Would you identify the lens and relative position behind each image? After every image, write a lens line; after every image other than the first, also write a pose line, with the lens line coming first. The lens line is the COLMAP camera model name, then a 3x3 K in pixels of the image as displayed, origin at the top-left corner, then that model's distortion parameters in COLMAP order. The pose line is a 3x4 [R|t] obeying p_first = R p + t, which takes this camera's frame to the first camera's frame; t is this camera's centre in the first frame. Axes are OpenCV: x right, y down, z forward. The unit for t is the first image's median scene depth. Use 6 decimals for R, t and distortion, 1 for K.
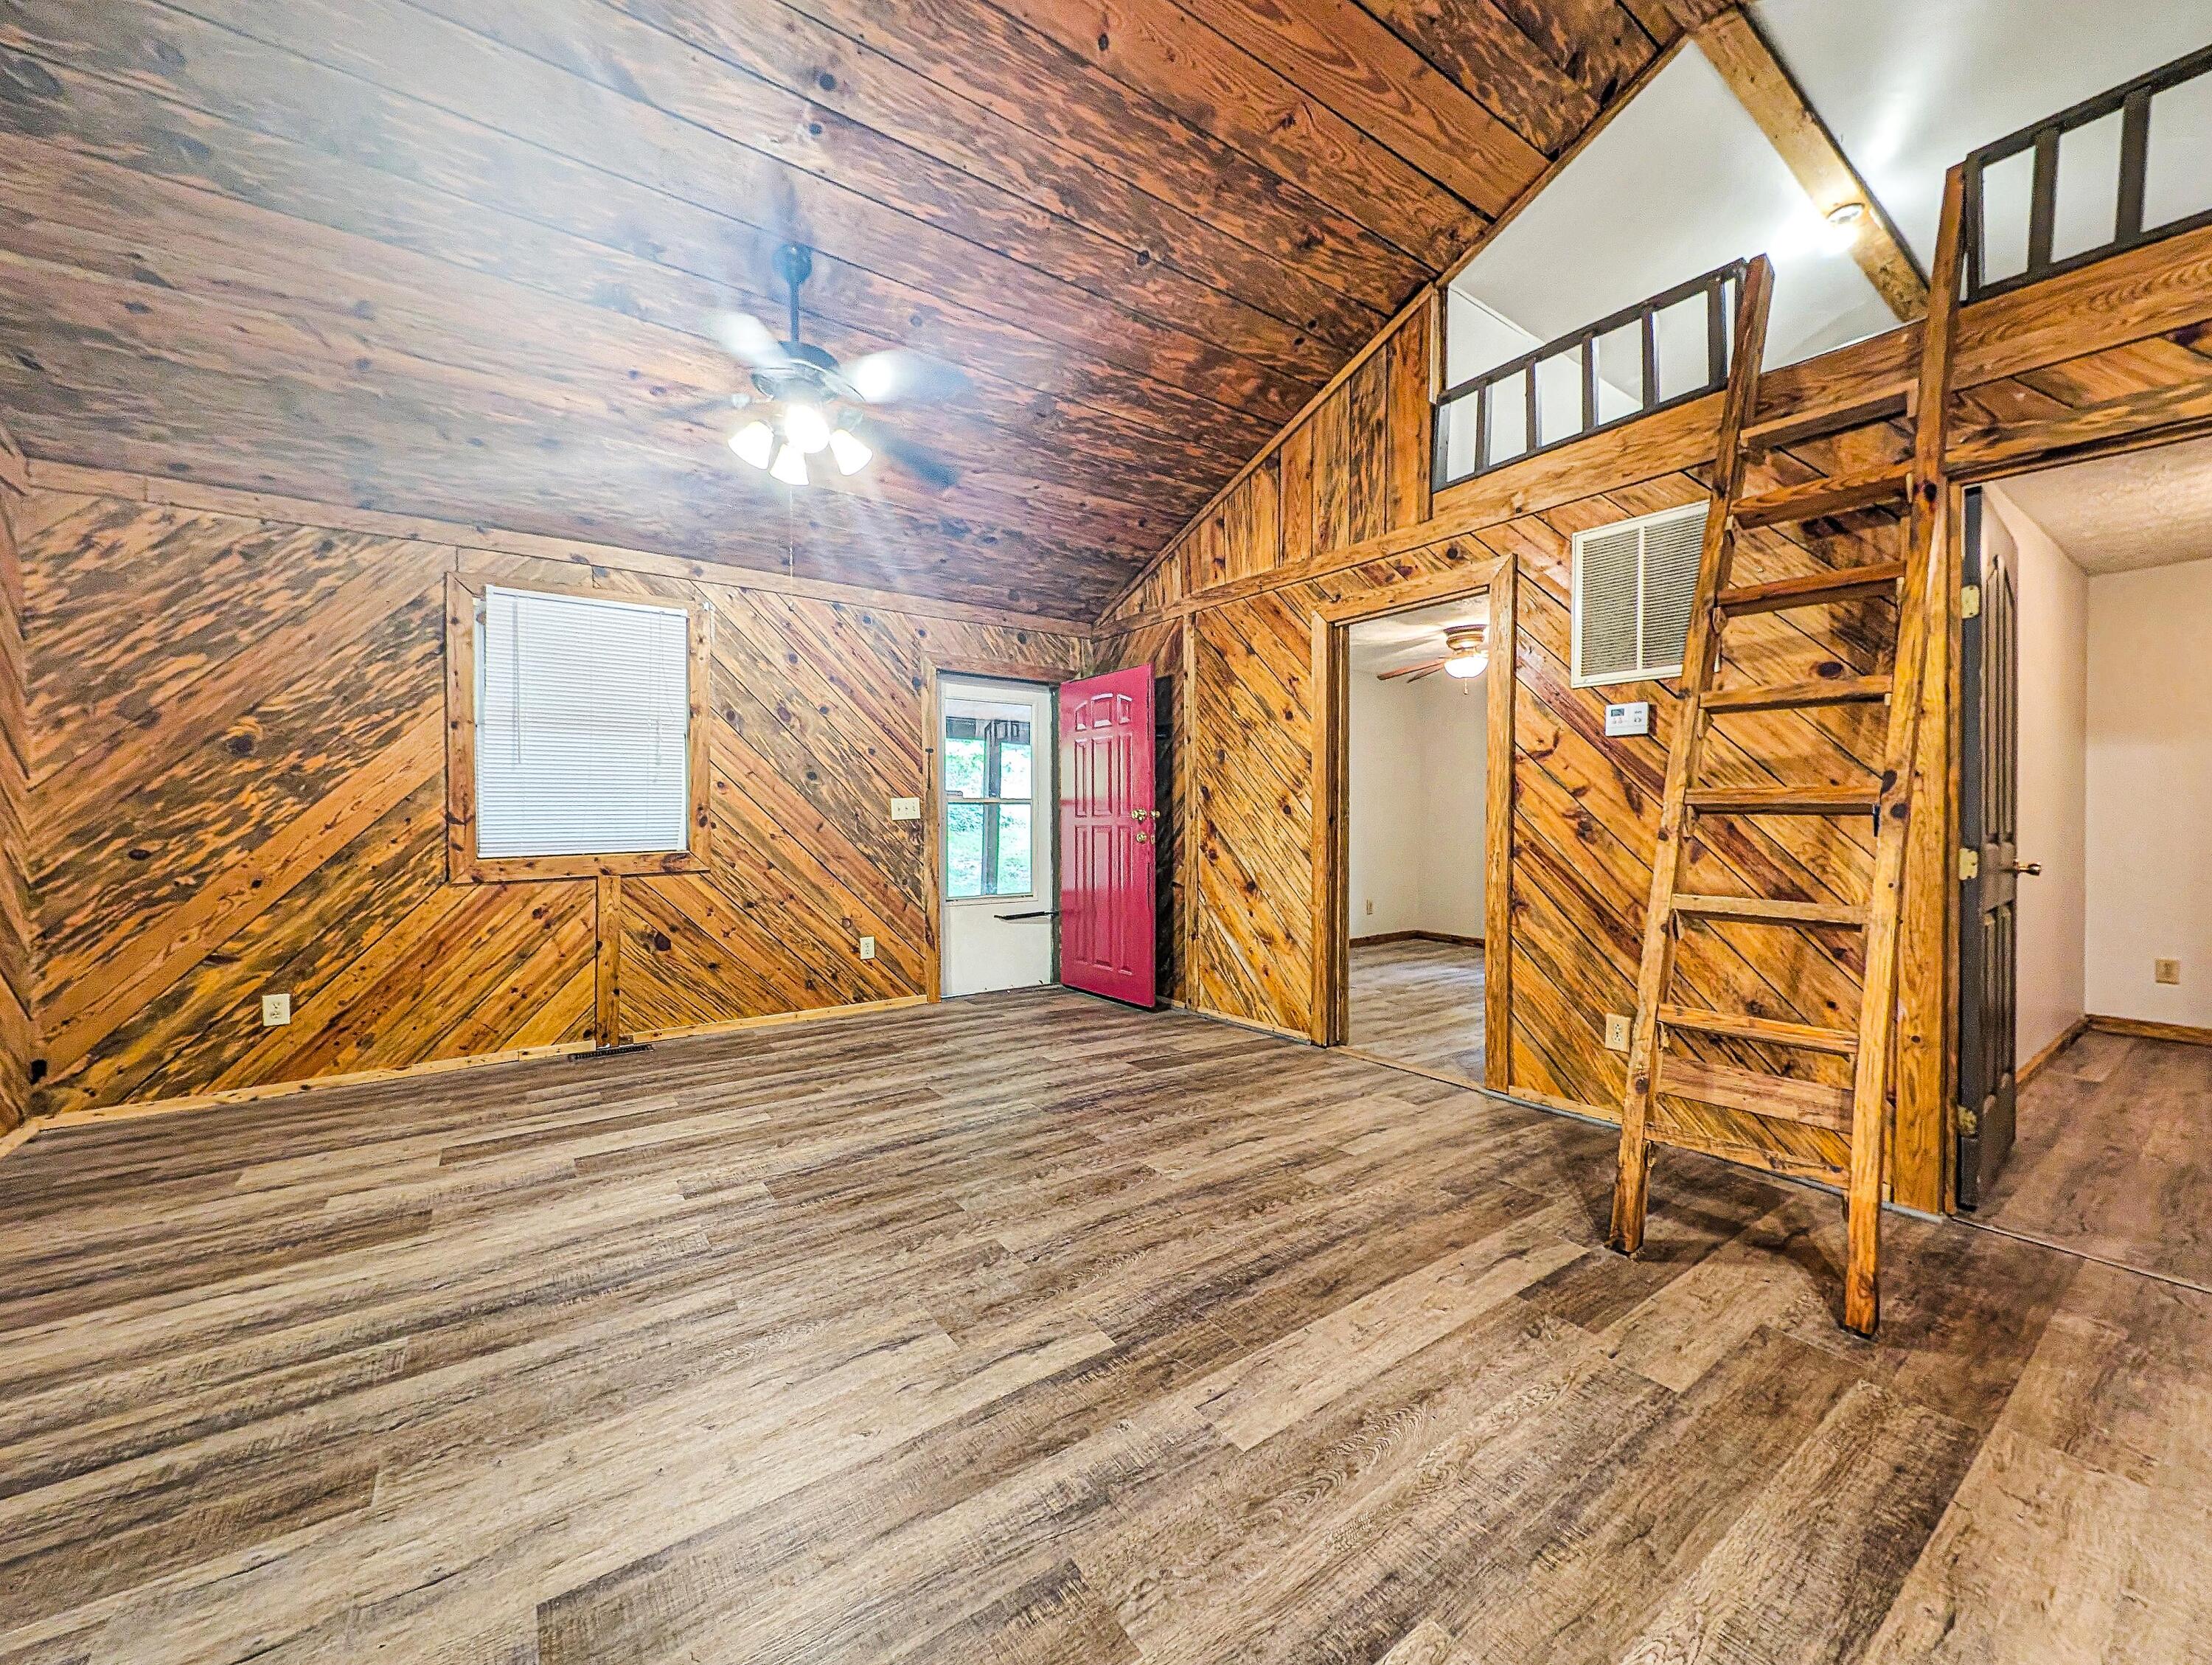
lens RADIAL K [[864.5, 0, 1103.9], [0, 864.5, 832.1], [0, 0, 1]] dist [0.008656, -0.004753]
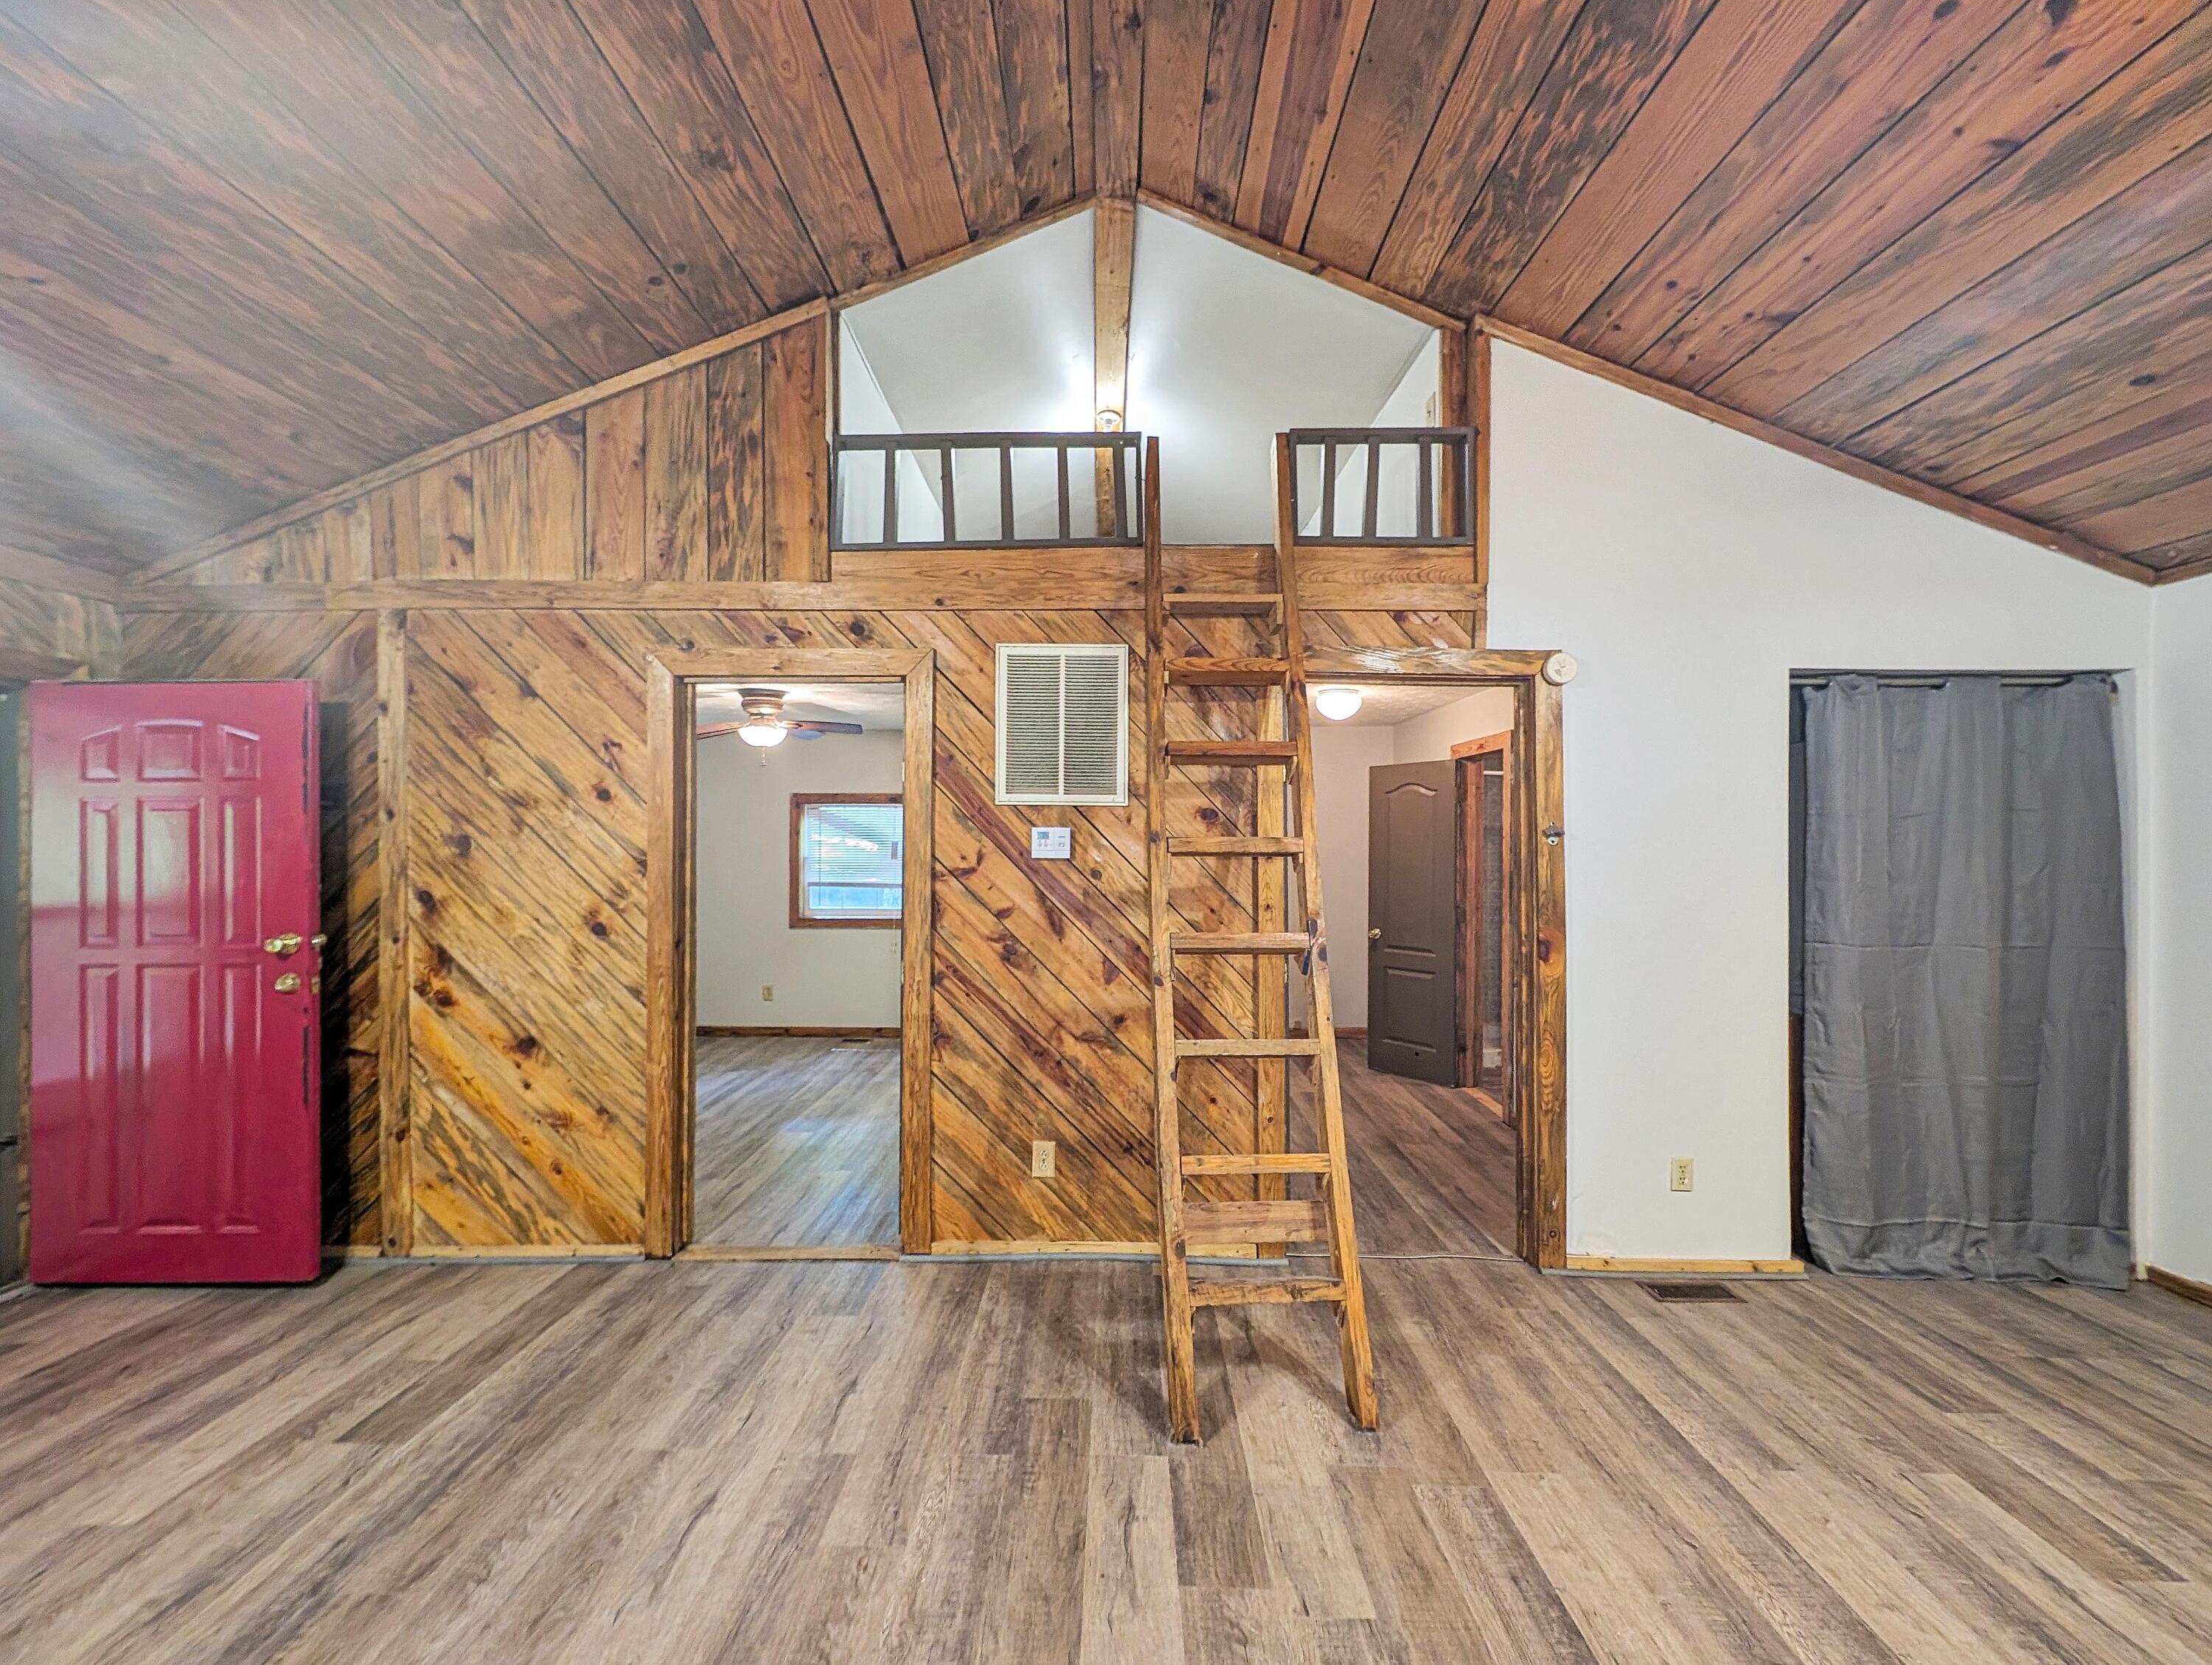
lens RADIAL K [[864.5, 0, 1110.5], [0, 864.5, 845.7], [0, 0, 1]] dist [0.008656, -0.004753]
pose [[0.584743, 0.003617, 0.811210, -0.148995], [0.011922, 0.999844, -0.013052, -0.102934], [-0.811131, 0.017304, 0.584609, 0.332103]]
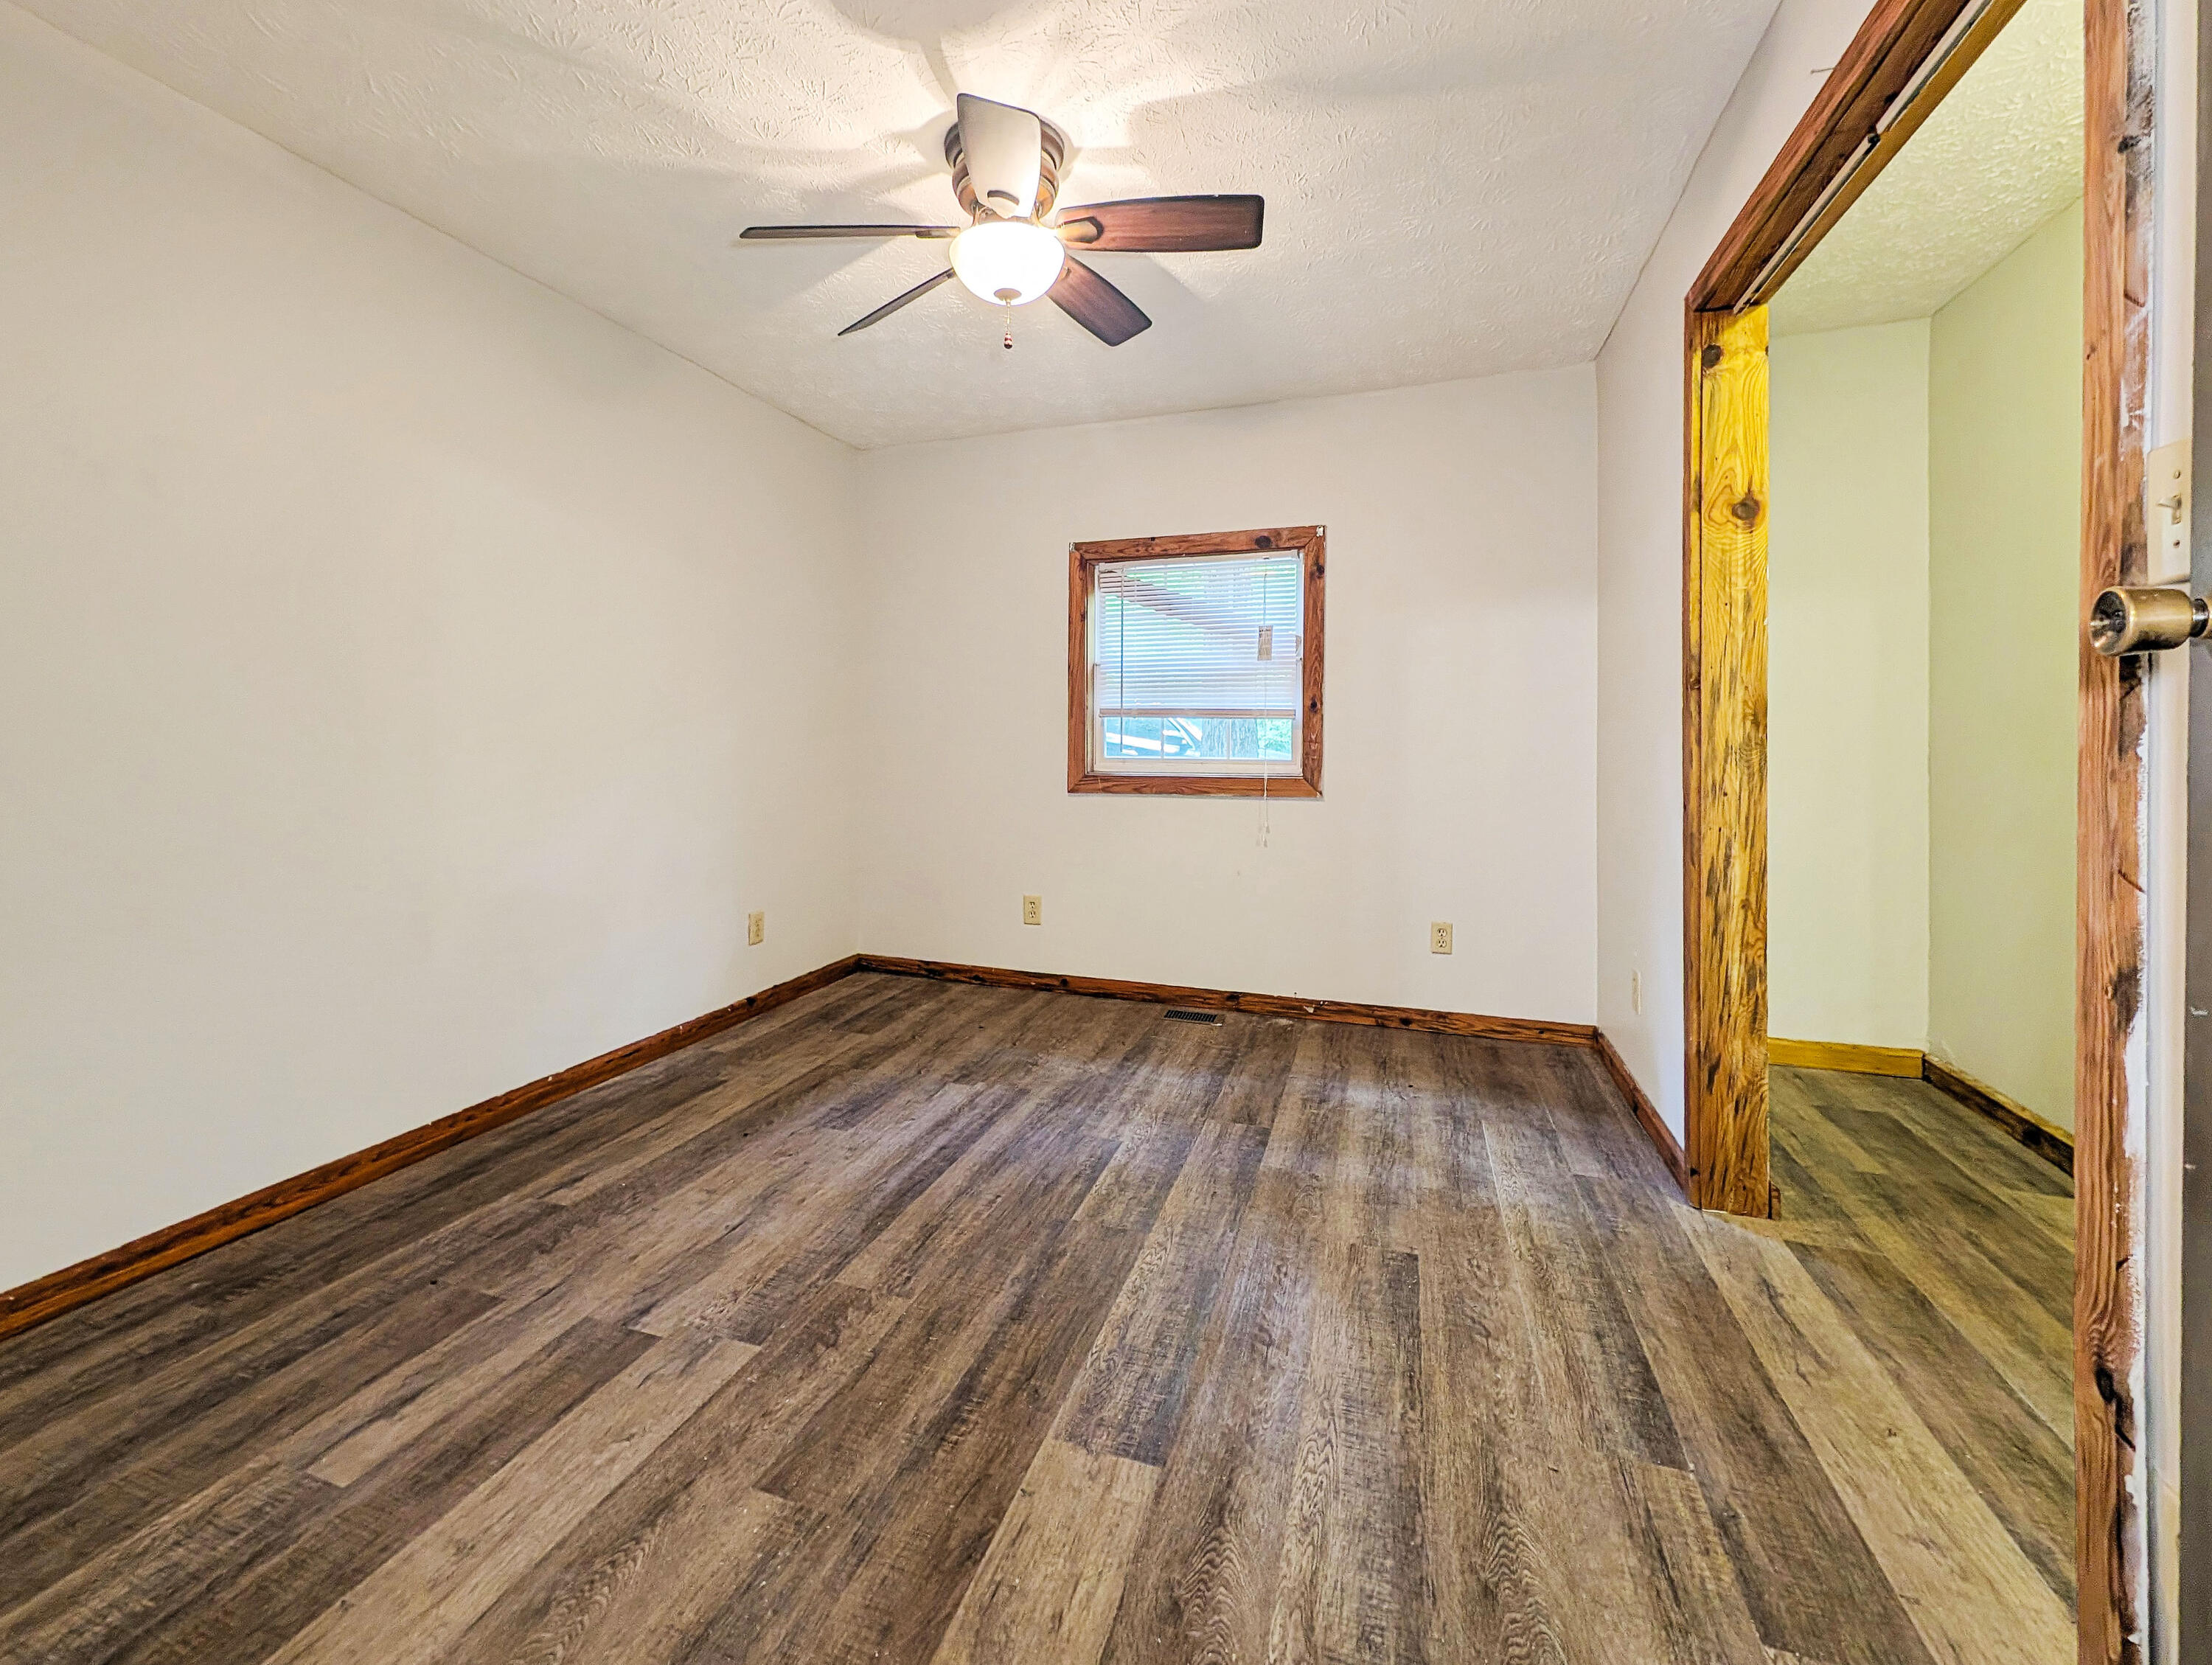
lens RADIAL K [[864.5, 0, 1105.3], [0, 864.5, 739.5], [0, 0, 1]] dist [0.008656, -0.004753]
pose [[0.802028, 0.007251, 0.597242, 0.423412], [0.003983, 0.999839, -0.017488, 0.003646], [-0.597273, 0.016405, 0.801870, 1.200432]]
